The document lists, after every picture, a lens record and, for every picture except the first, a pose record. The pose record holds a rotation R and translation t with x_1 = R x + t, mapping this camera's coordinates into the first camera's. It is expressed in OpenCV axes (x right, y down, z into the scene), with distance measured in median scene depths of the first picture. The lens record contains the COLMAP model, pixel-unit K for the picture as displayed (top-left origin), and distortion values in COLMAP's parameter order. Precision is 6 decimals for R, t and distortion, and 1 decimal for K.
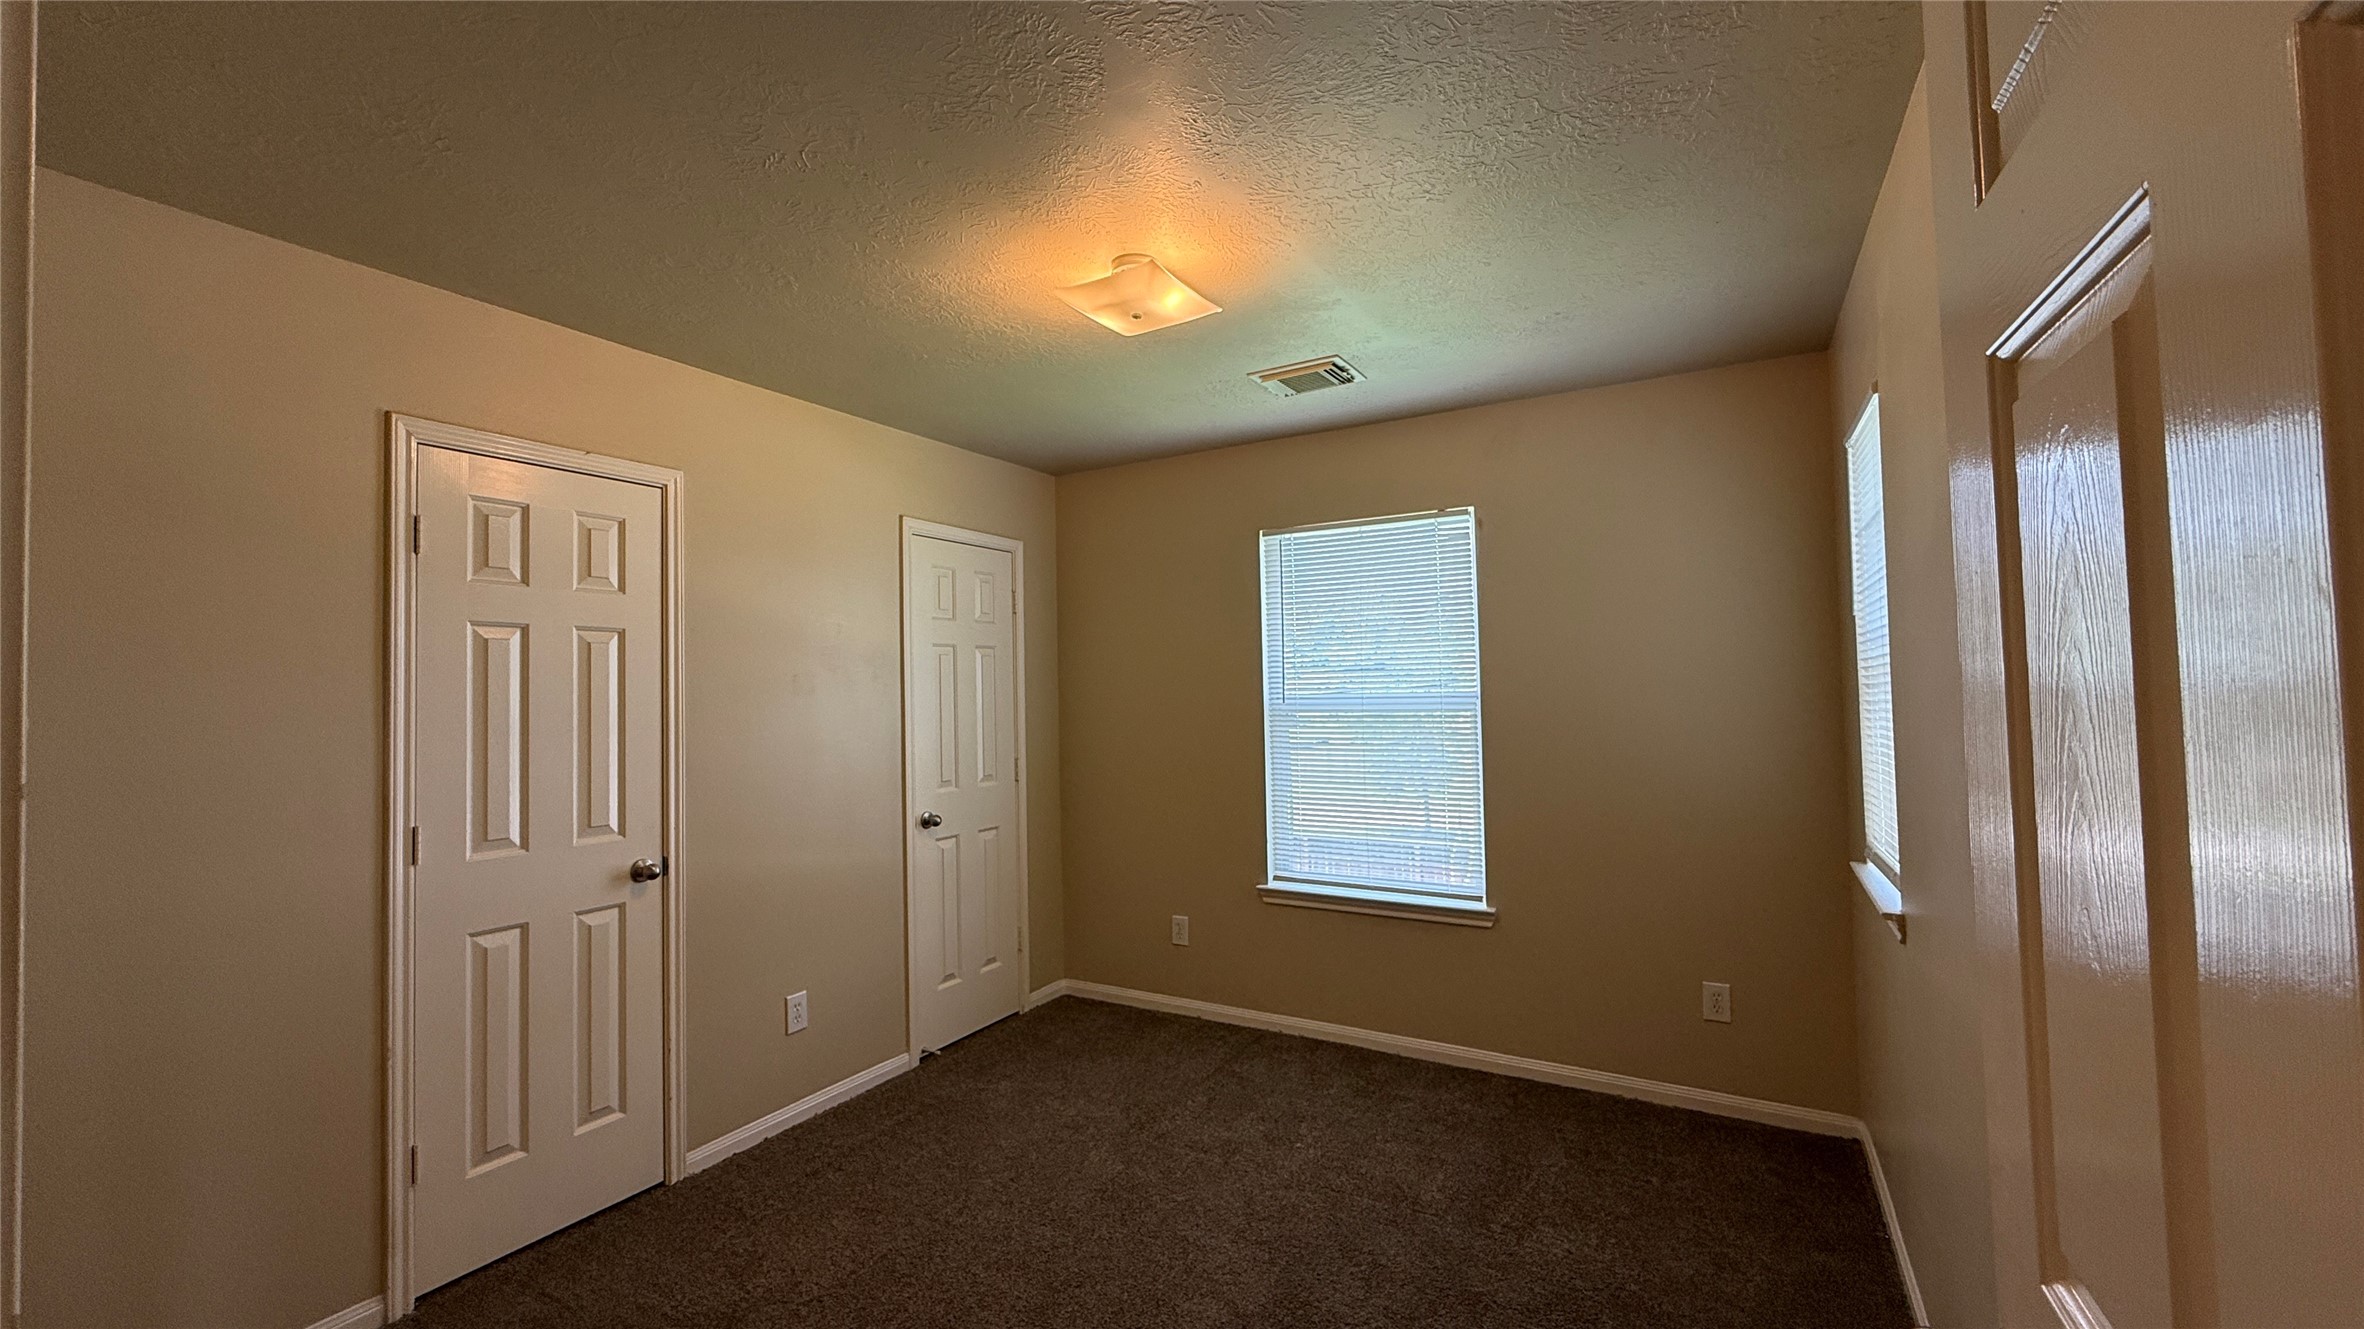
lens RADIAL K [[953.3, 0, 1176.0], [0, 953.3, 674.3], [0, 0, 1]] dist [0.001412, 0.000225]
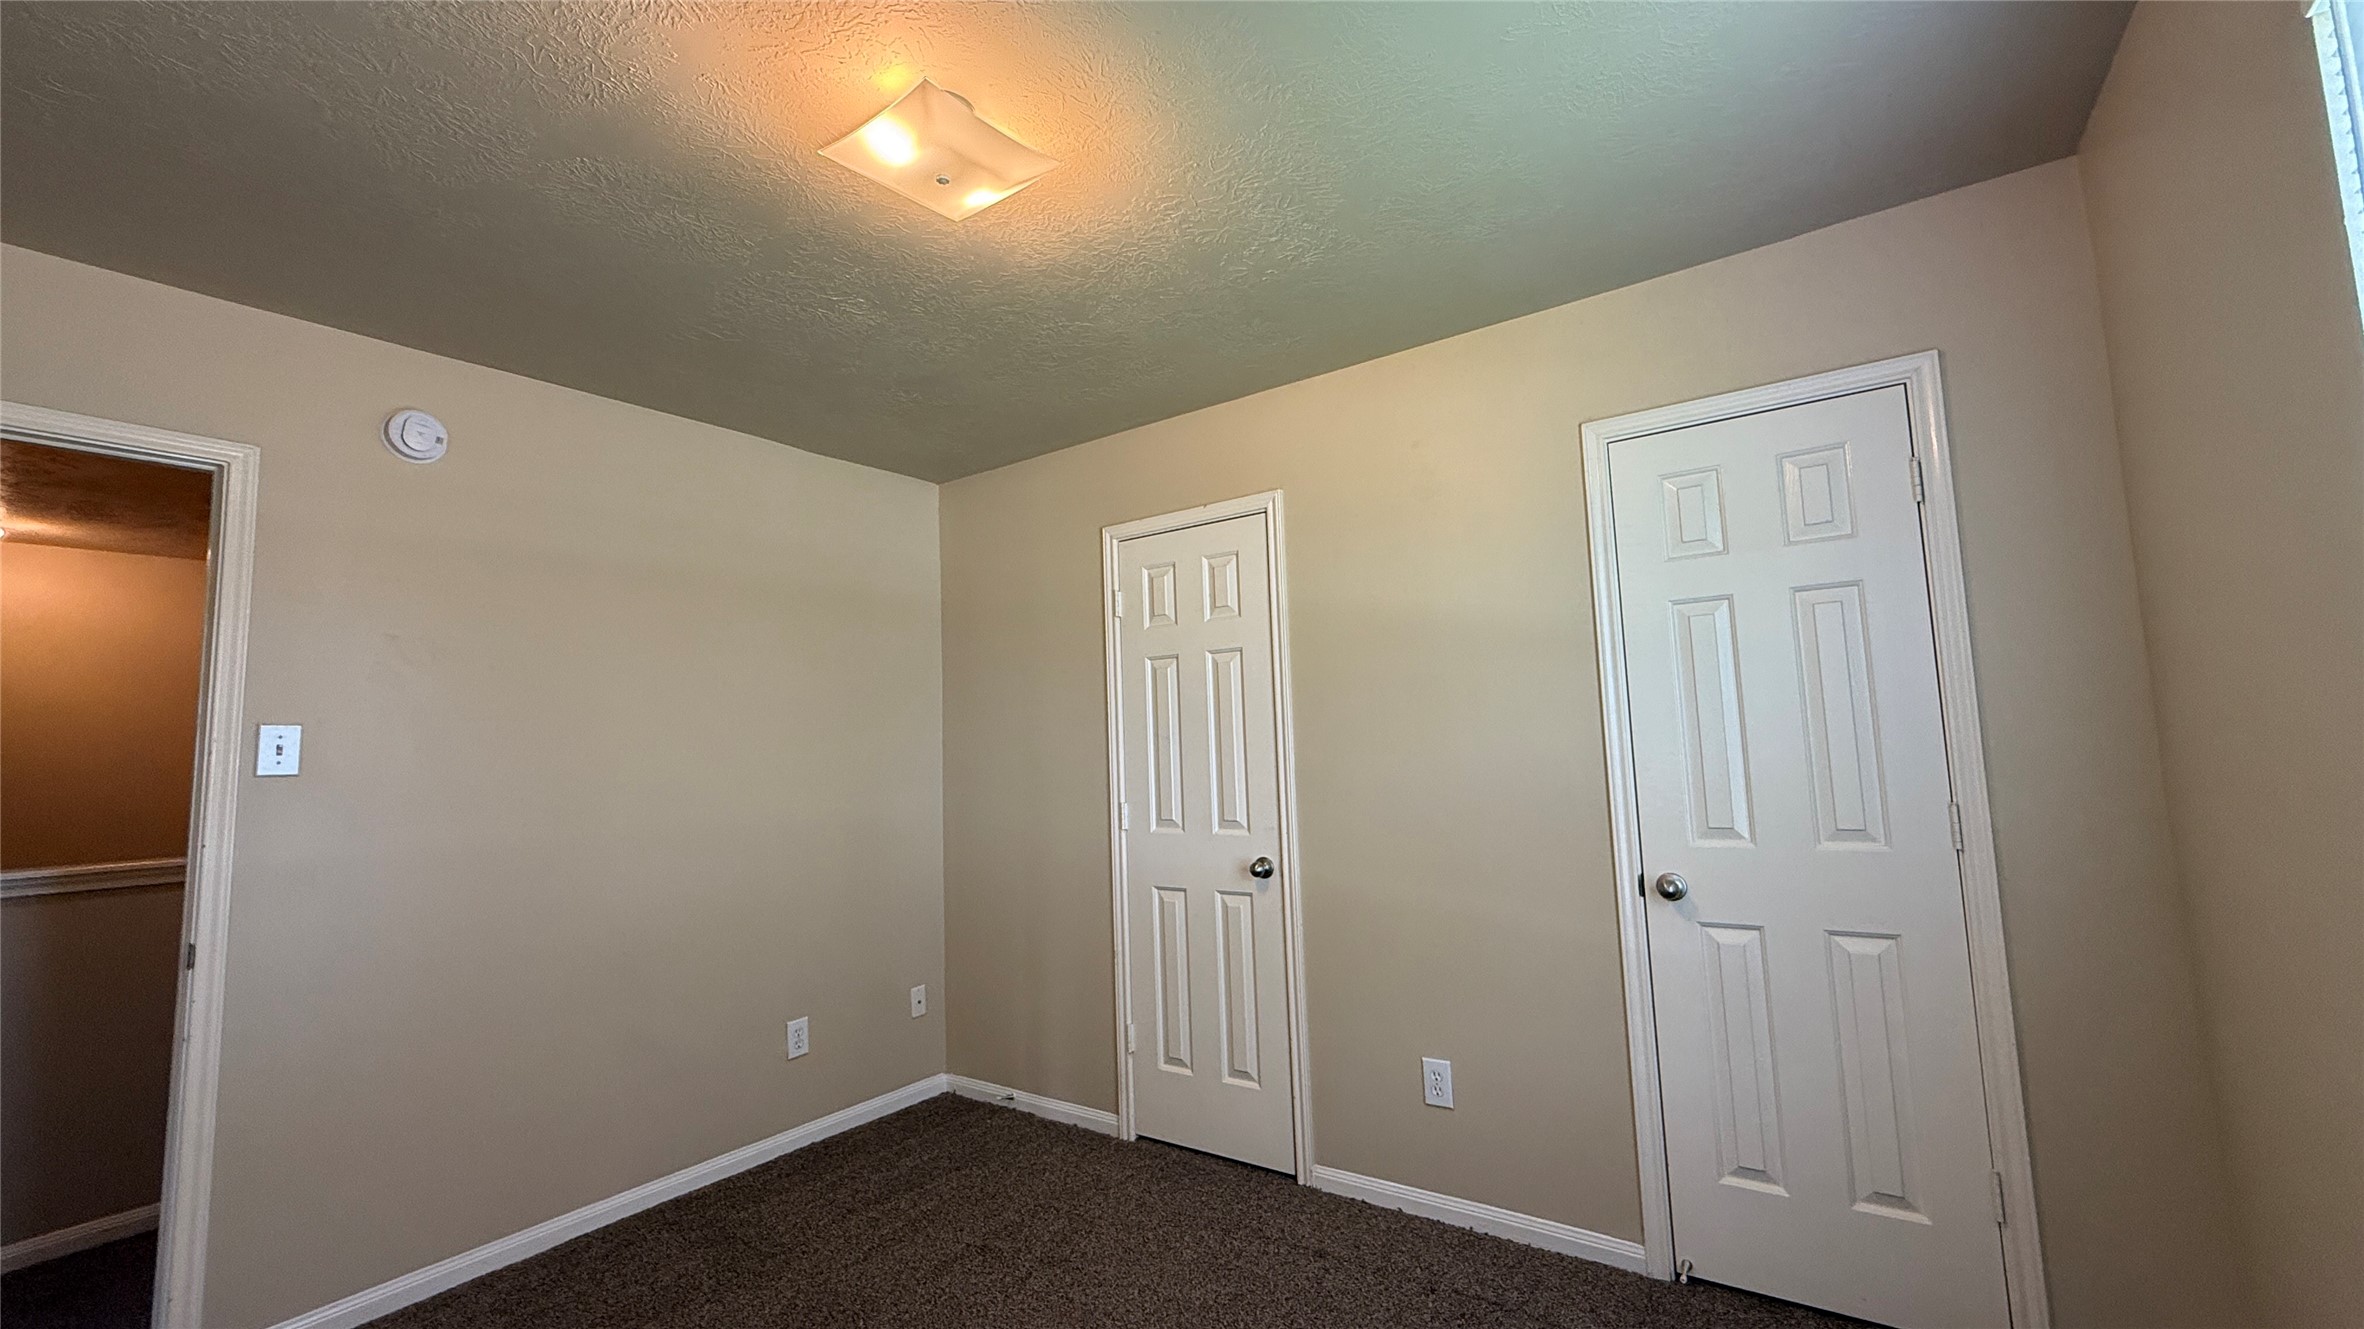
lens RADIAL K [[949.6, 0, 1182.1], [0, 949.6, 656.4], [0, 0, 1]] dist [0.001117, -0.000198]
pose [[-0.098490, -0.054348, -0.993653, 0.528684], [0.069318, 0.995708, -0.061331, 0.026033], [0.992721, -0.074919, -0.094300, 1.017283]]
